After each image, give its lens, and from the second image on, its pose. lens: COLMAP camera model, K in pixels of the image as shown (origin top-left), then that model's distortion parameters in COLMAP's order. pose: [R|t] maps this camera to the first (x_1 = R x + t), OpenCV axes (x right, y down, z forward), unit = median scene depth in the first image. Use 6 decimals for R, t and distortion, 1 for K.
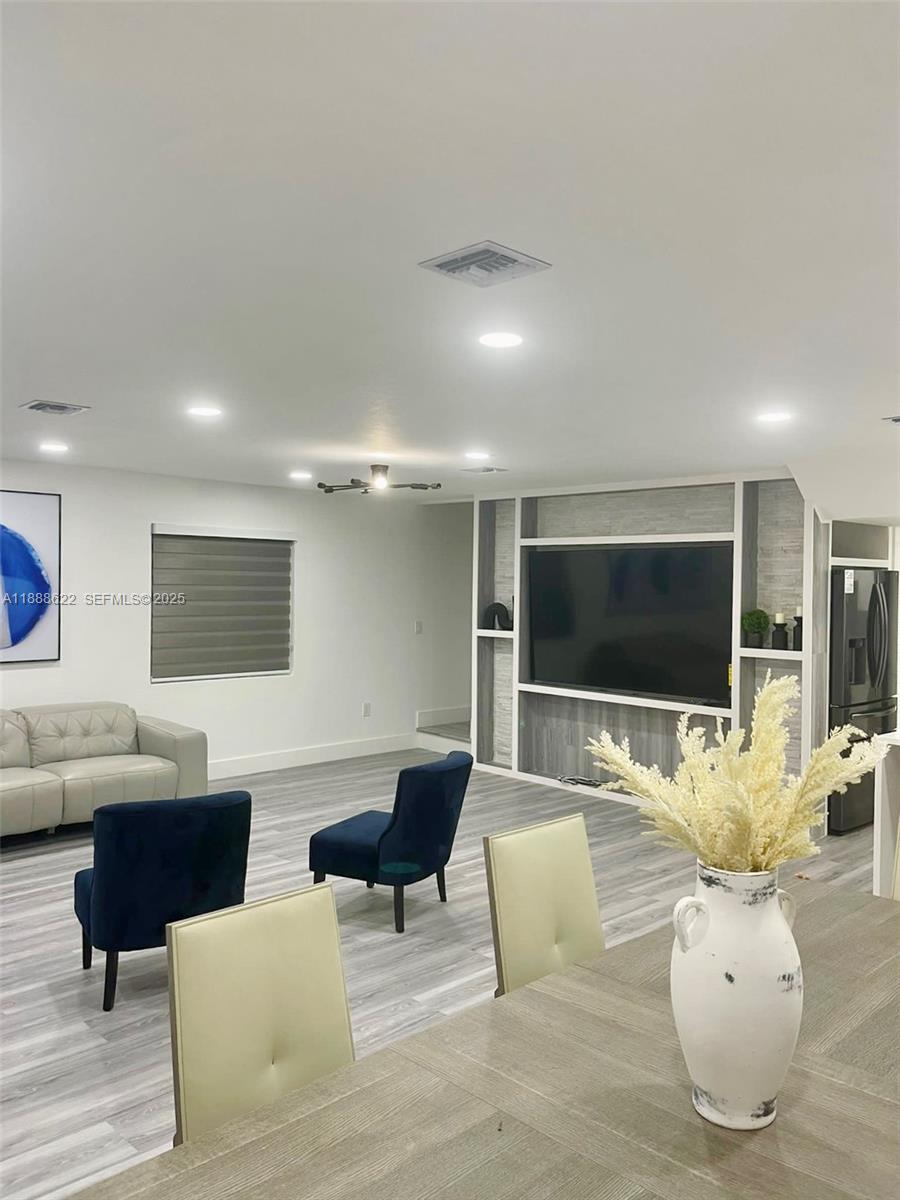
lens RADIAL K [[913.2, 0, 470.0], [0, 913.2, 597.8], [0, 0, 1]] dist [0.018498, 0.002542]
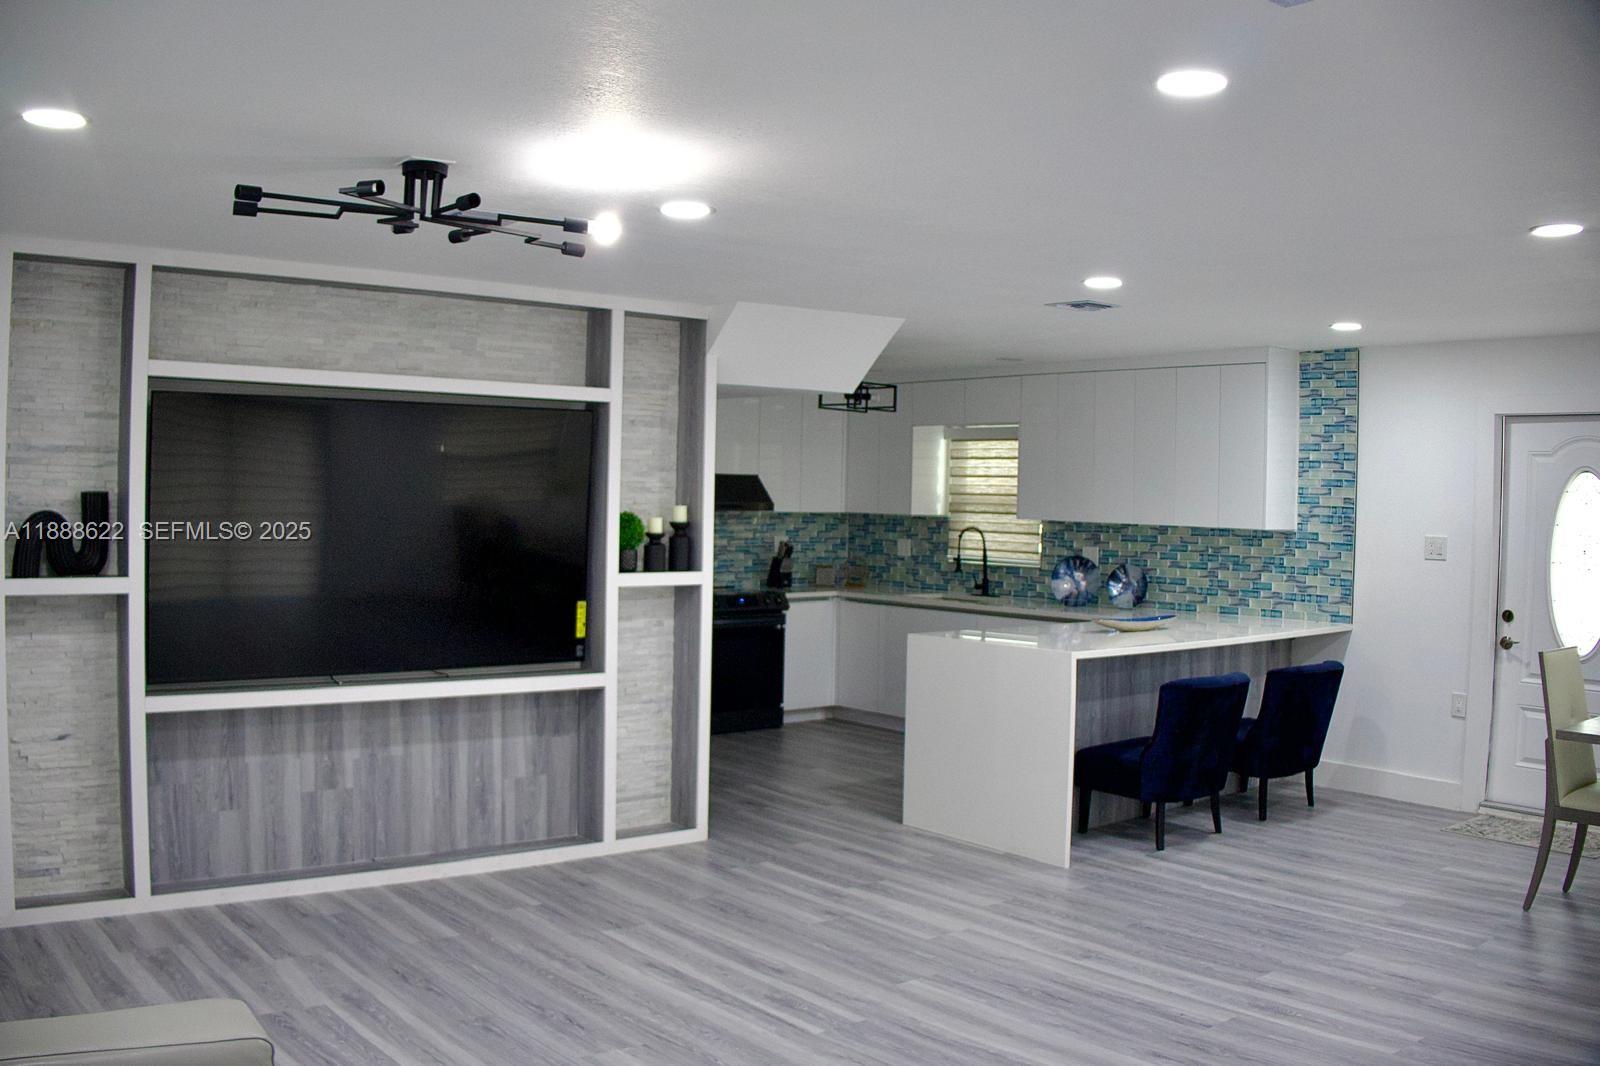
lens RADIAL K [[1505.5, 0, 802.2], [0, 1505.5, 506.4], [0, 0, 1]] dist [-0.166604, 0.001022]
pose [[0.123176, -0.030252, 0.991924, -0.684691], [-0.012469, 0.999409, 0.032029, -0.025667], [-0.992306, -0.016313, 0.122726, 0.716167]]
